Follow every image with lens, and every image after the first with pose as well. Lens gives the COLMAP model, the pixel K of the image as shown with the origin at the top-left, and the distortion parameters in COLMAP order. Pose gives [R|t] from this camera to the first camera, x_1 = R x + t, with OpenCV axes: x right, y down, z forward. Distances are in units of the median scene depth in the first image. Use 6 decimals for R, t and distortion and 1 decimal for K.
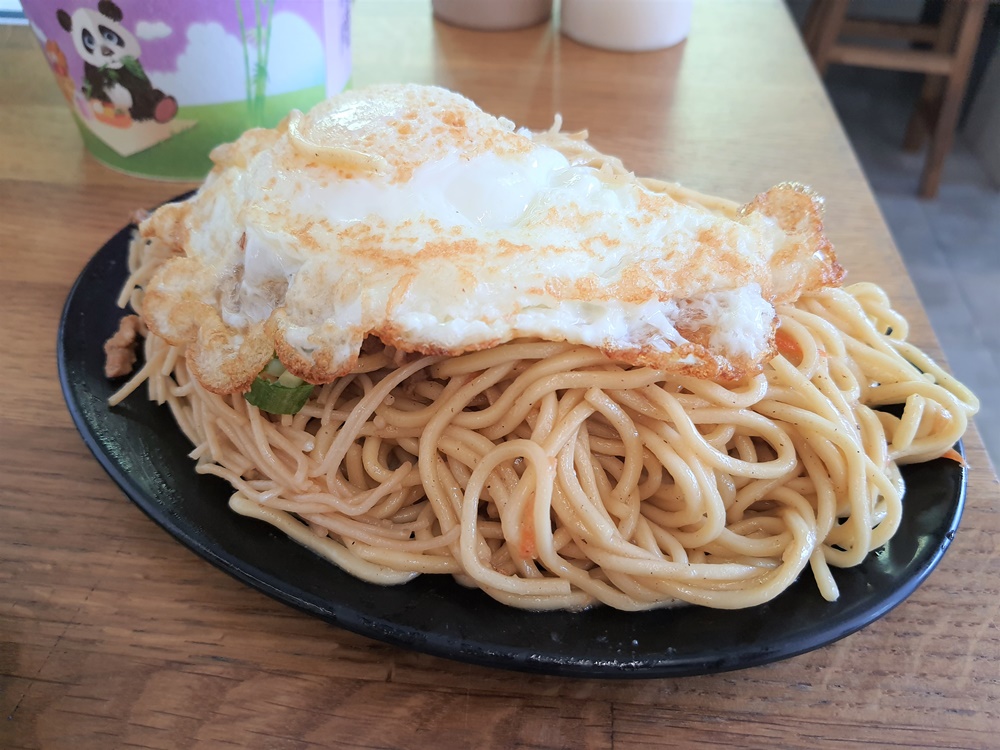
lens RADIAL K [[824.8, 0, 500.0], [0, 824.8, 375.0], [0, 0, 1]] dist [-0.011918, -0.007560]
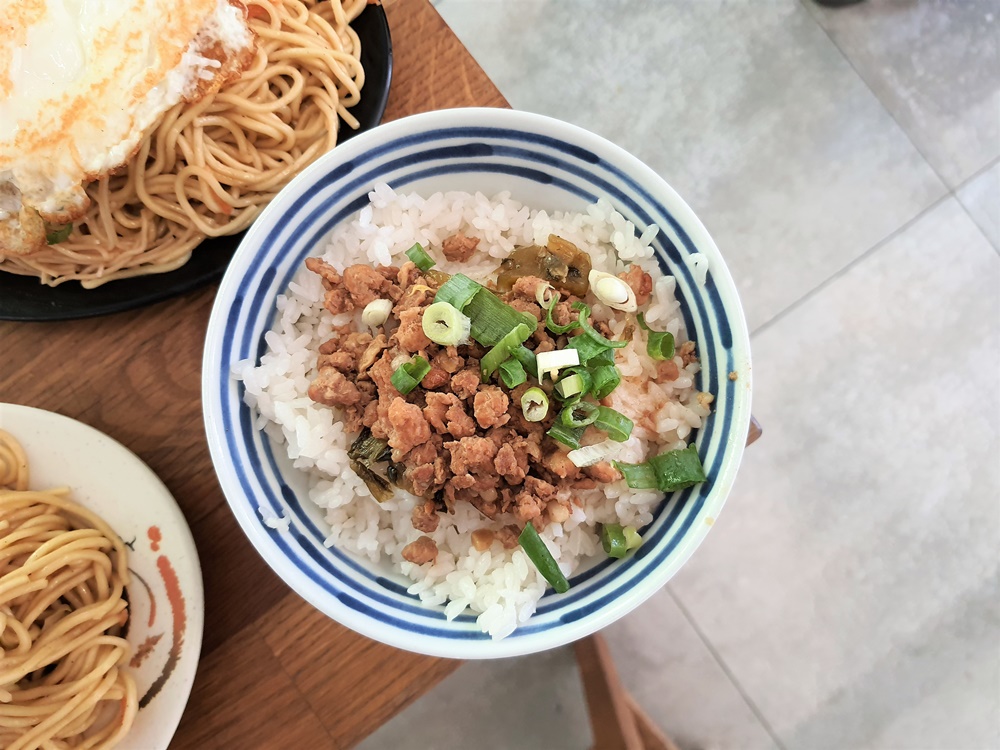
lens RADIAL K [[824.8, 0, 500.0], [0, 824.8, 375.0], [0, 0, 1]] dist [-0.011918, -0.007560]
pose [[0.749988, -0.659625, 0.049117, 0.155589], [0.465928, 0.579543, 0.668611, -0.547213], [-0.469498, -0.478565, 0.741988, -0.929384]]
